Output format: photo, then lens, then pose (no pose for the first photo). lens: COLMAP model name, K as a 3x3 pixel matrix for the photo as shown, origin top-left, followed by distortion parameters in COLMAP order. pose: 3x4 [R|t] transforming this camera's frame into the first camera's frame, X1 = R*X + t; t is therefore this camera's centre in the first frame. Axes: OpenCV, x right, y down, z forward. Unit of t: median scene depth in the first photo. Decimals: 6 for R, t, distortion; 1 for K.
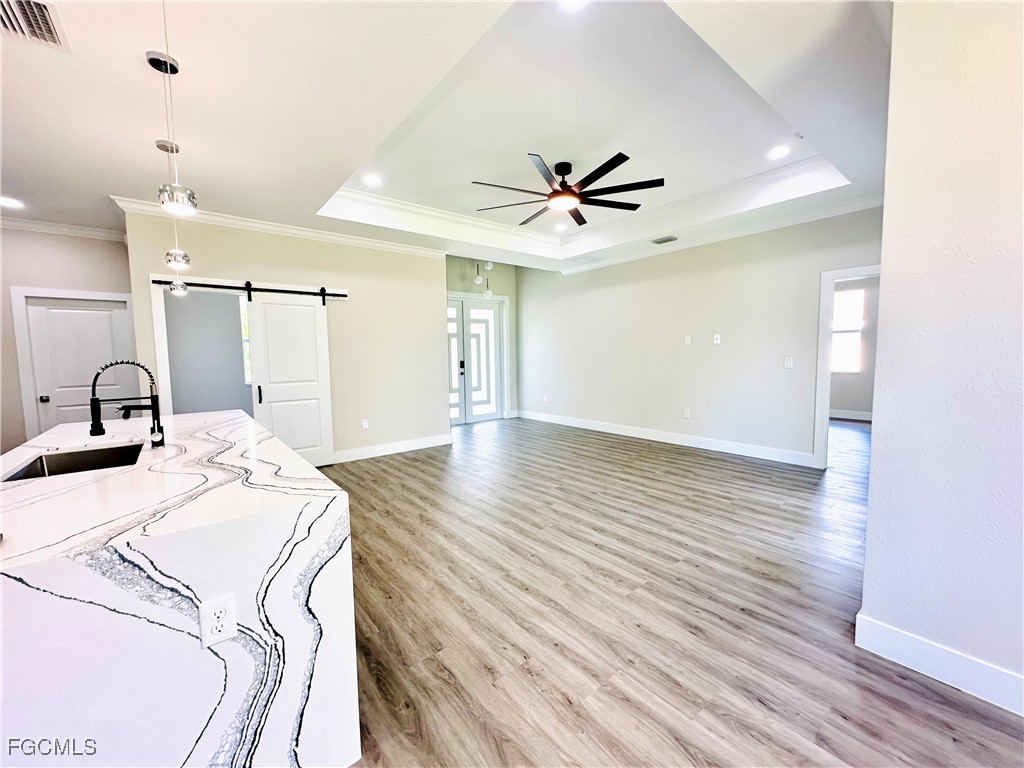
lens RADIAL K [[408.6, 0, 513.8], [0, 408.6, 384.0], [0, 0, 1]] dist [-0.001448, -0.000189]
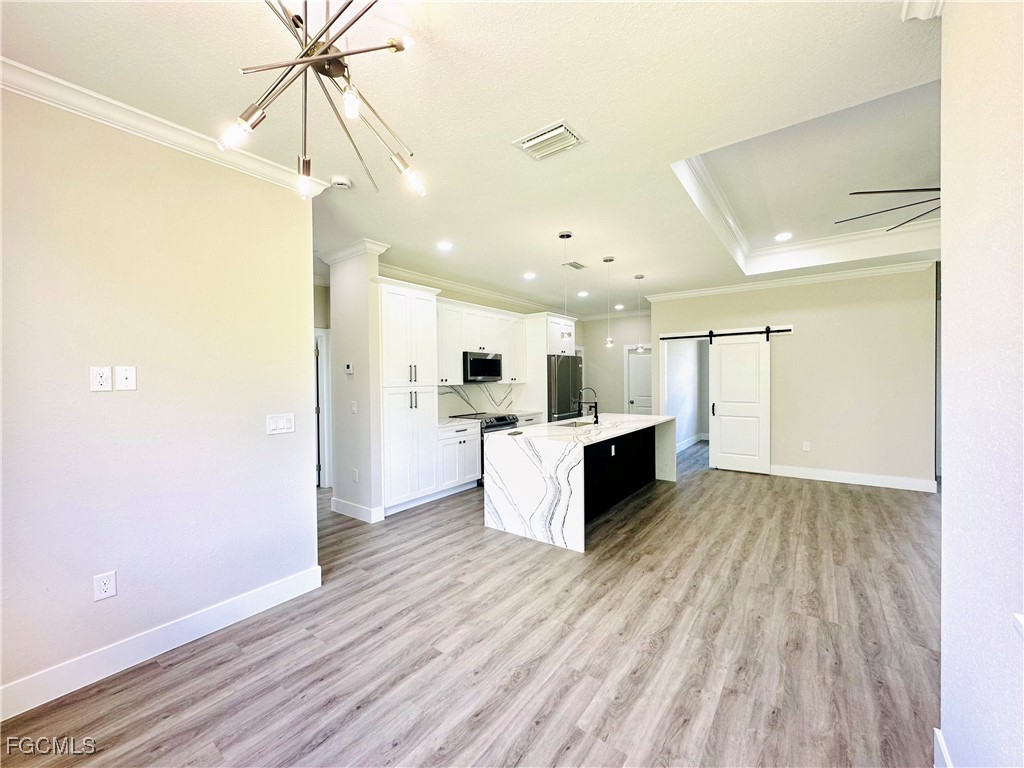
lens RADIAL K [[408.6, 0, 510.2], [0, 408.6, 385.6], [0, 0, 1]] dist [-0.001448, -0.000189]
pose [[0.242342, 0.030584, -0.969709, 0.938344], [-0.065216, 0.997756, 0.015170, -0.052077], [0.967997, 0.059564, 0.243792, -0.046915]]
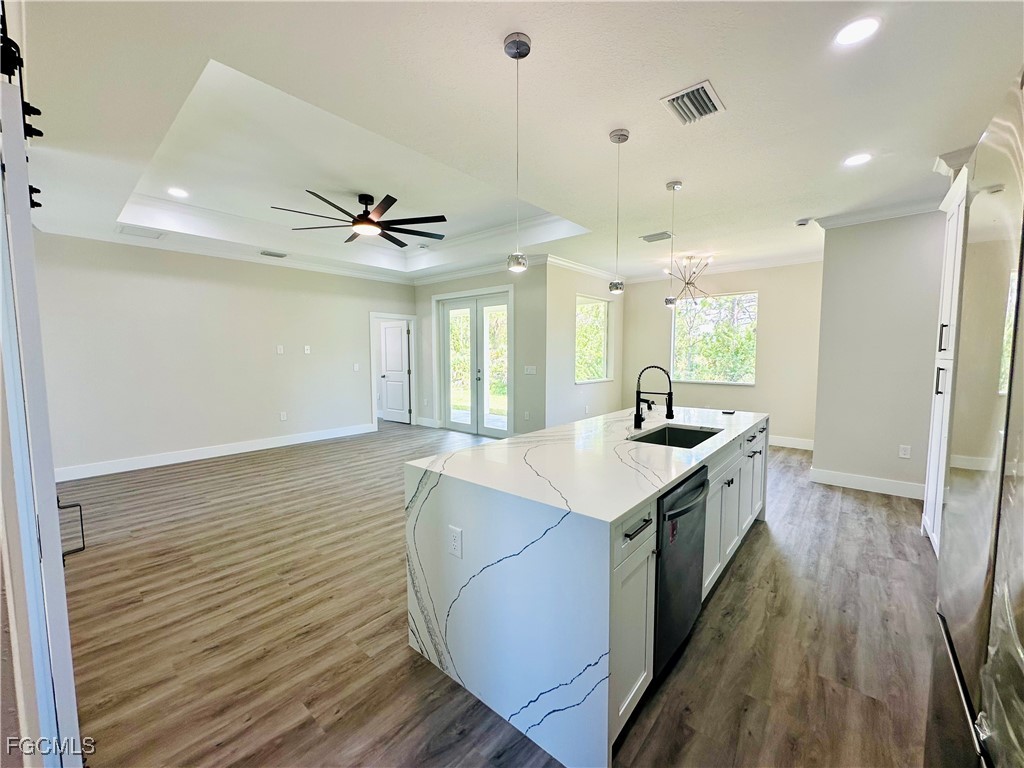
lens RADIAL K [[408.6, 0, 511.0], [0, 408.6, 383.8], [0, 0, 1]] dist [-0.001448, -0.000189]
pose [[-0.176925, -0.056690, 0.982590, -1.569535], [0.077278, 0.994458, 0.071289, -0.093263], [-0.981186, 0.088545, -0.171564, 1.204917]]
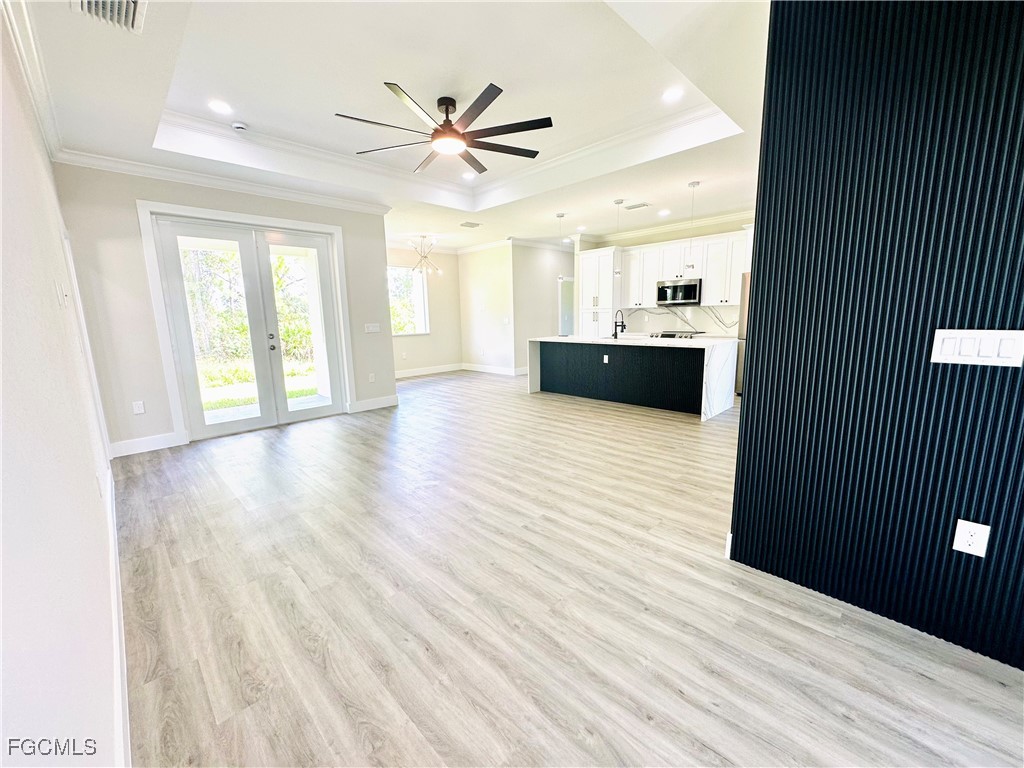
lens RADIAL K [[408.6, 0, 515.6], [0, 408.6, 383.2], [0, 0, 1]] dist [-0.001448, -0.000189]
pose [[-0.993783, 0.055932, -0.096267, 0.127591], [0.031069, 0.969623, 0.242623, -0.211903], [0.106913, 0.238124, -0.965332, 2.888055]]
